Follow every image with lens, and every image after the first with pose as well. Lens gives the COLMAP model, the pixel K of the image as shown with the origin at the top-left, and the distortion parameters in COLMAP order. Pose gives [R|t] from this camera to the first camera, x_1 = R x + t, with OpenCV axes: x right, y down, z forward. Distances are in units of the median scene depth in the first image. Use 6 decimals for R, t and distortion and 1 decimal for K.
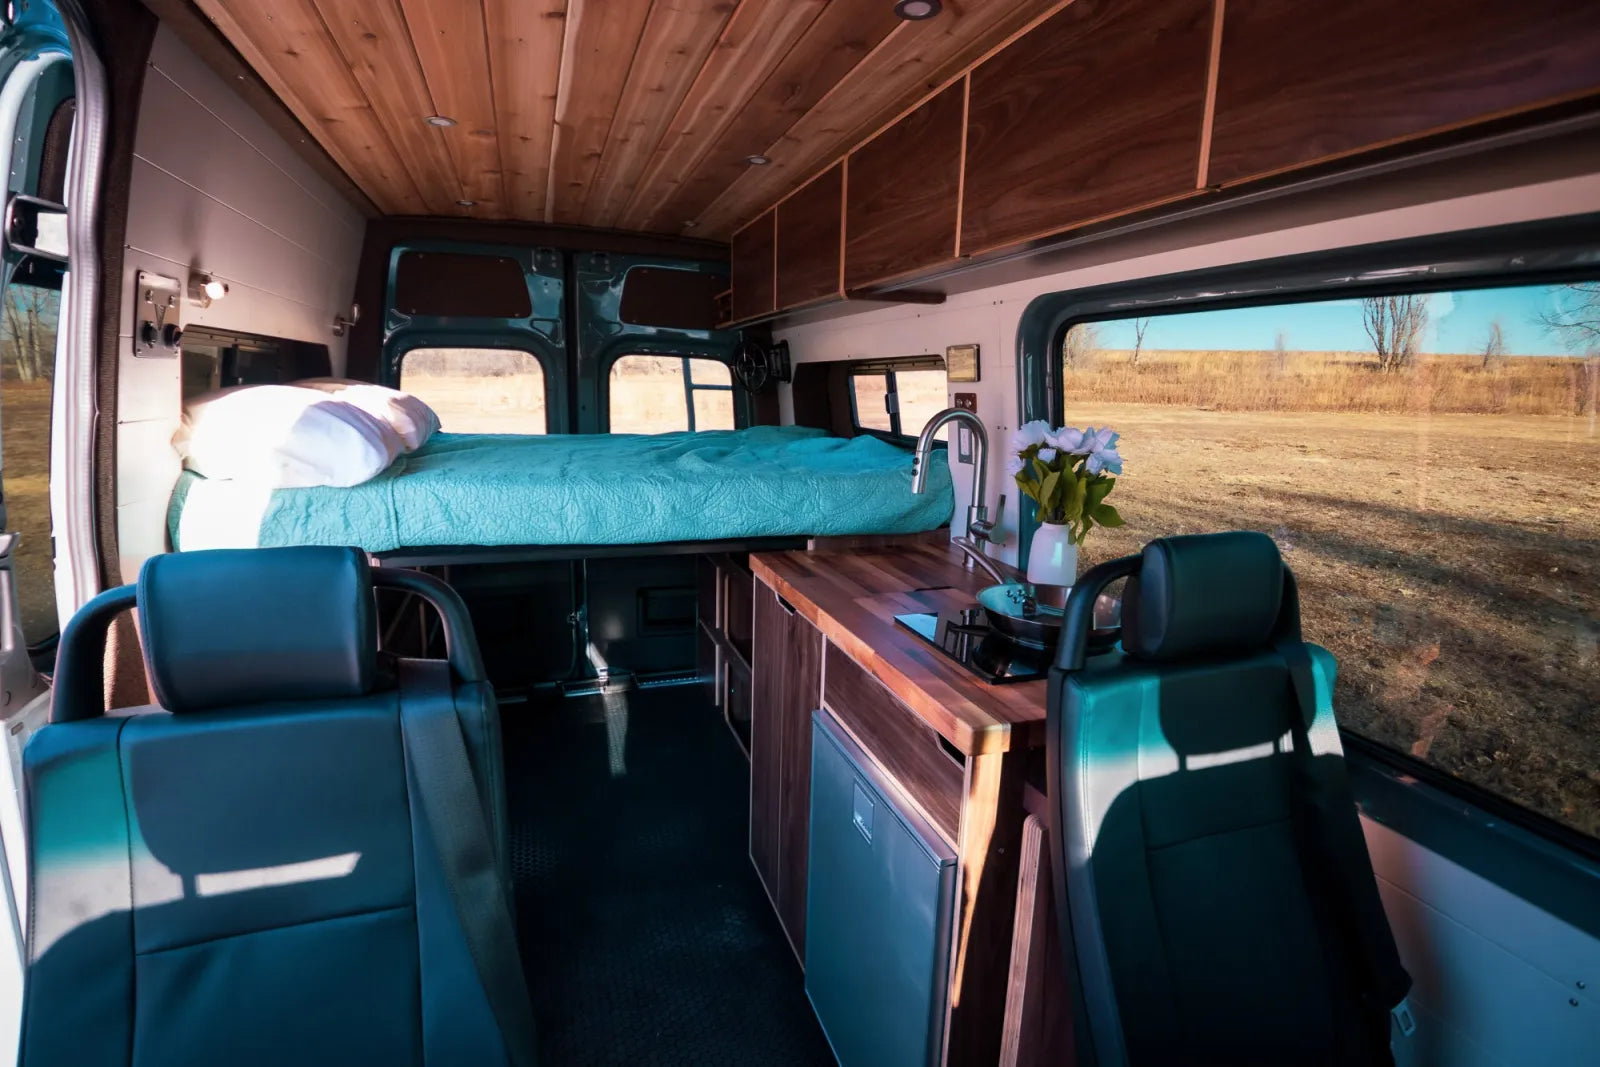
lens RADIAL K [[743.3, 0, 780.4], [0, 743.3, 540.5], [0, 0, 1]] dist [0.005824, -0.019618]
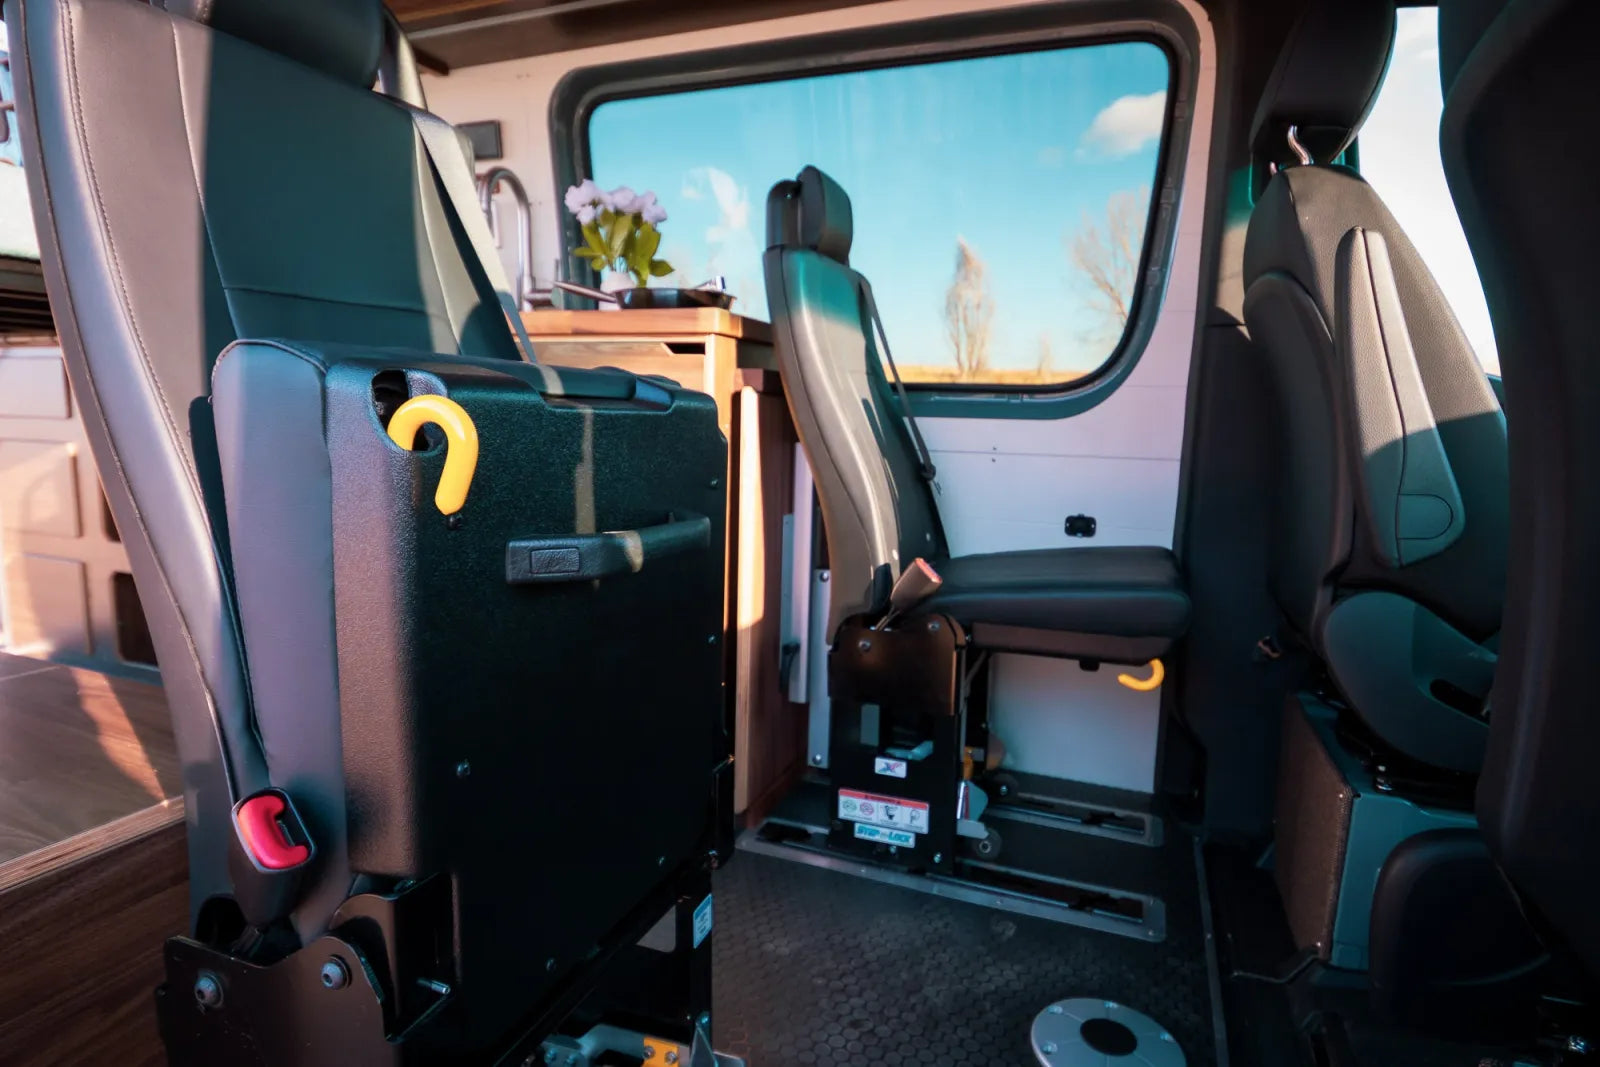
lens RADIAL K [[880.4, 0, 782.8], [0, 880.4, 542.6], [0, 0, 1]] dist [0.019112, -0.030180]
pose [[0.652669, -0.120578, 0.747987, -0.494276], [0.146612, 0.988694, 0.031452, 0.356472], [-0.743322, 0.089136, 0.662968, -0.040925]]
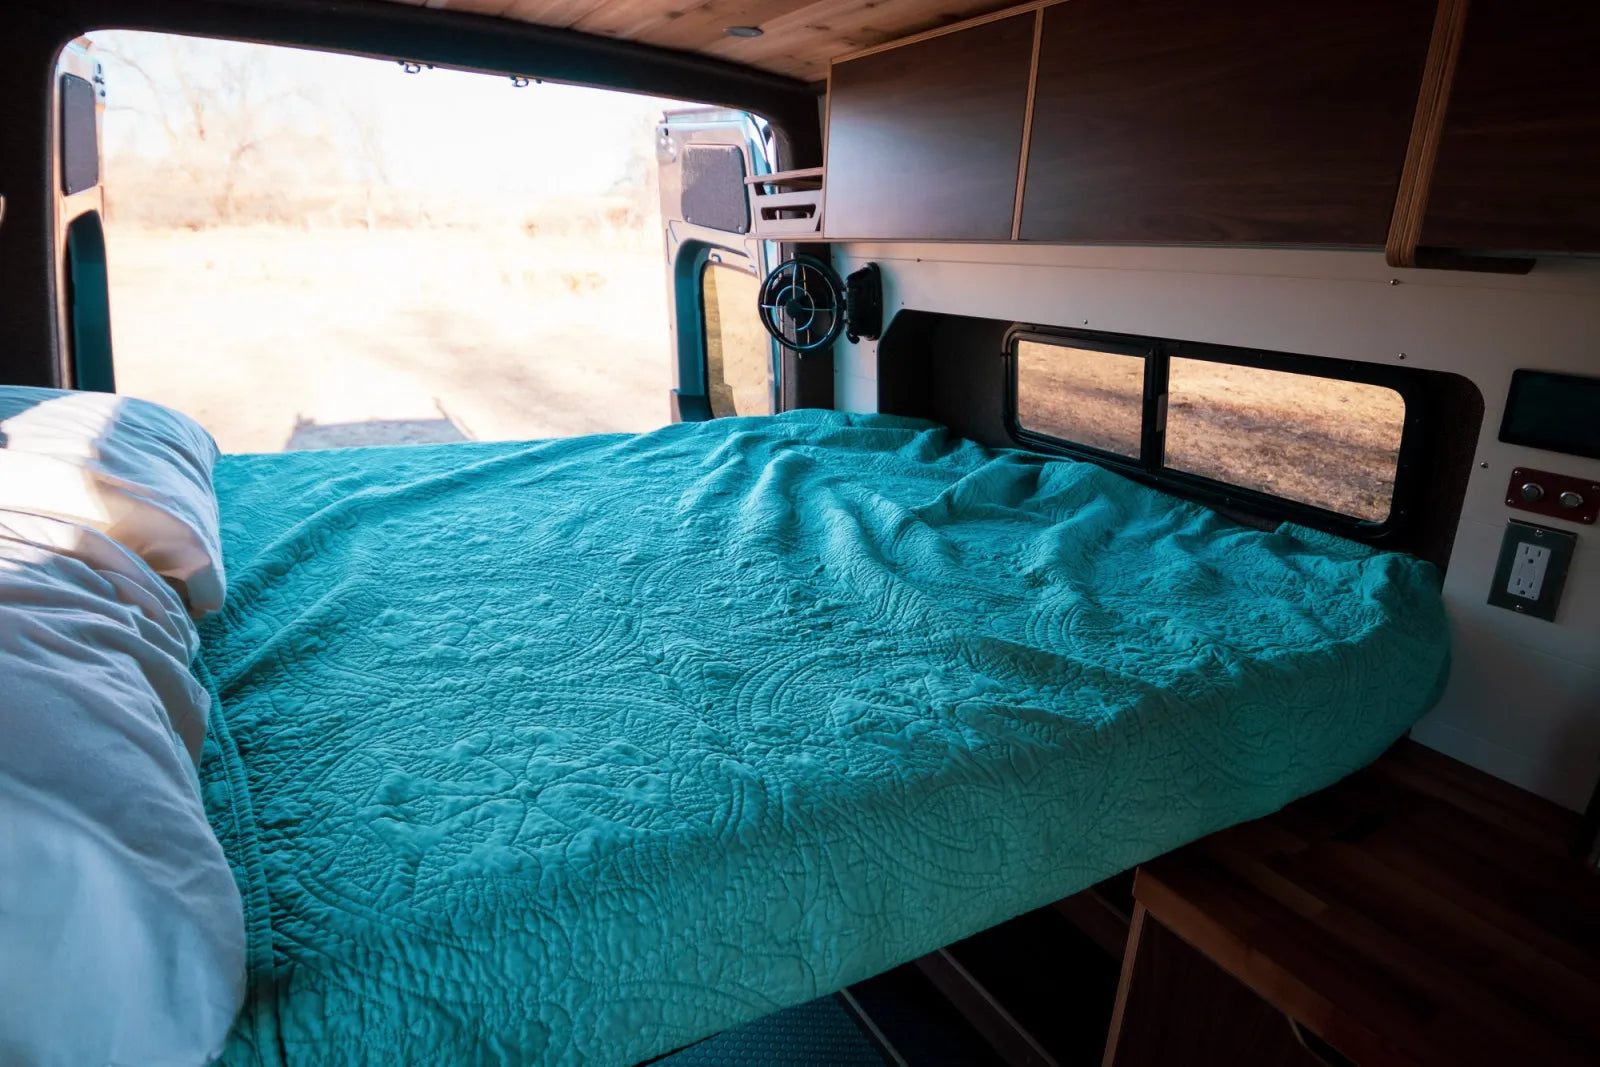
lens RADIAL K [[880.4, 0, 781.8], [0, 880.4, 535.0], [0, 0, 1]] dist [0.019112, -0.030180]
pose [[0.977802, -0.045015, 0.204638, -0.384613], [0.022663, 0.993641, 0.110288, -0.265443], [-0.208301, -0.103202, 0.972605, 0.646741]]
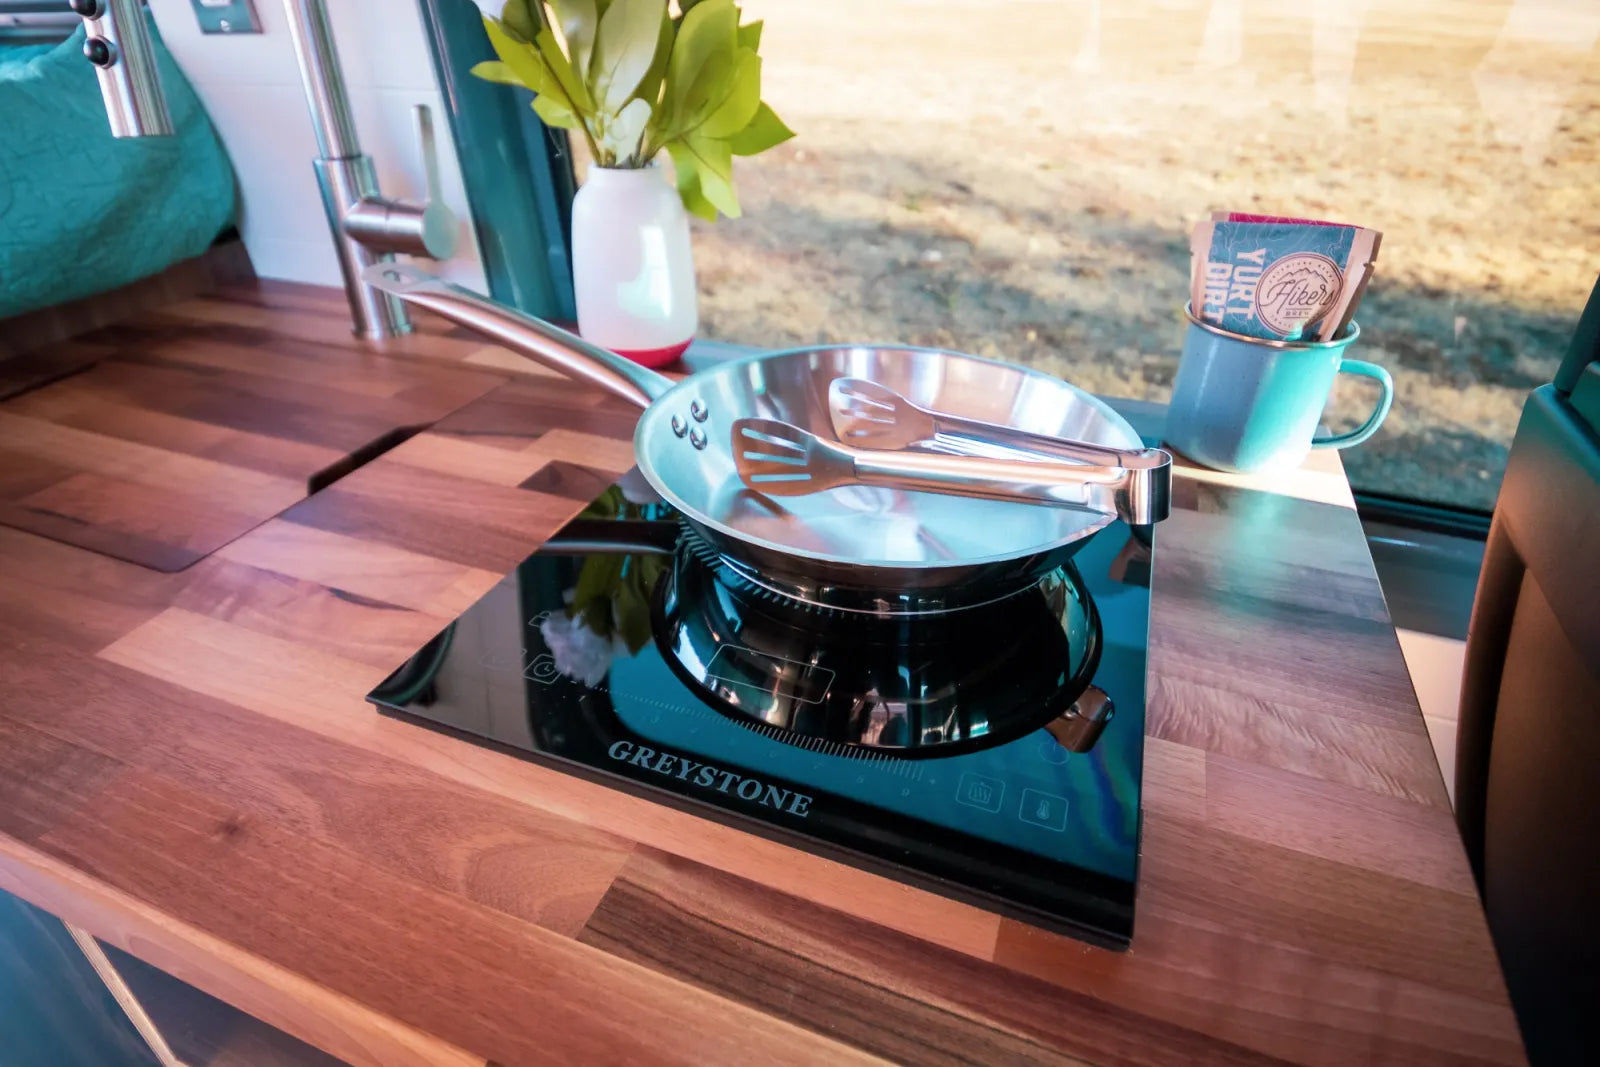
lens RADIAL K [[880.4, 0, 778.4], [0, 880.4, 543.1], [0, 0, 1]] dist [0.019112, -0.030180]
pose [[0.640015, -0.427204, 0.638653, 0.065175], [0.171181, 0.889574, 0.423503, -0.027638], [-0.749052, -0.161723, 0.642470, 0.605732]]
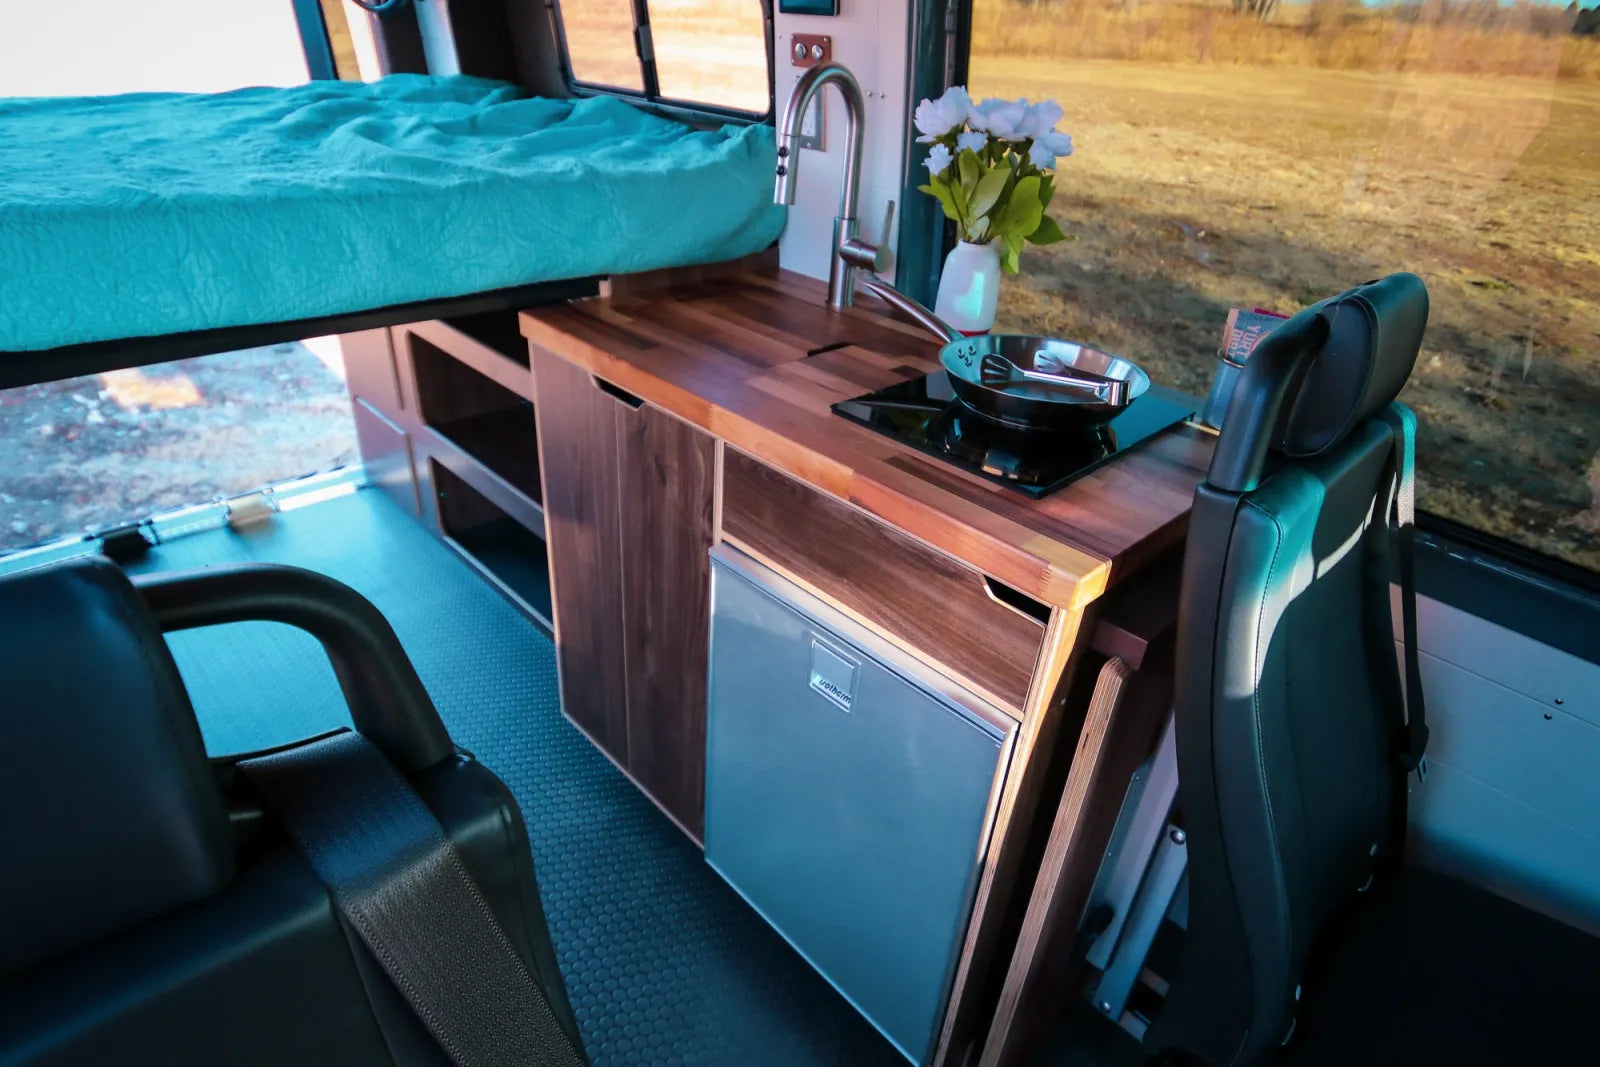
lens RADIAL K [[880.4, 0, 782.5], [0, 880.4, 547.0], [0, 0, 1]] dist [0.019112, -0.030180]
pose [[0.903731, -0.191578, 0.382842, -0.188443], [0.050596, 0.935810, 0.348854, -0.052544], [-0.425101, -0.295899, 0.855414, 0.225609]]
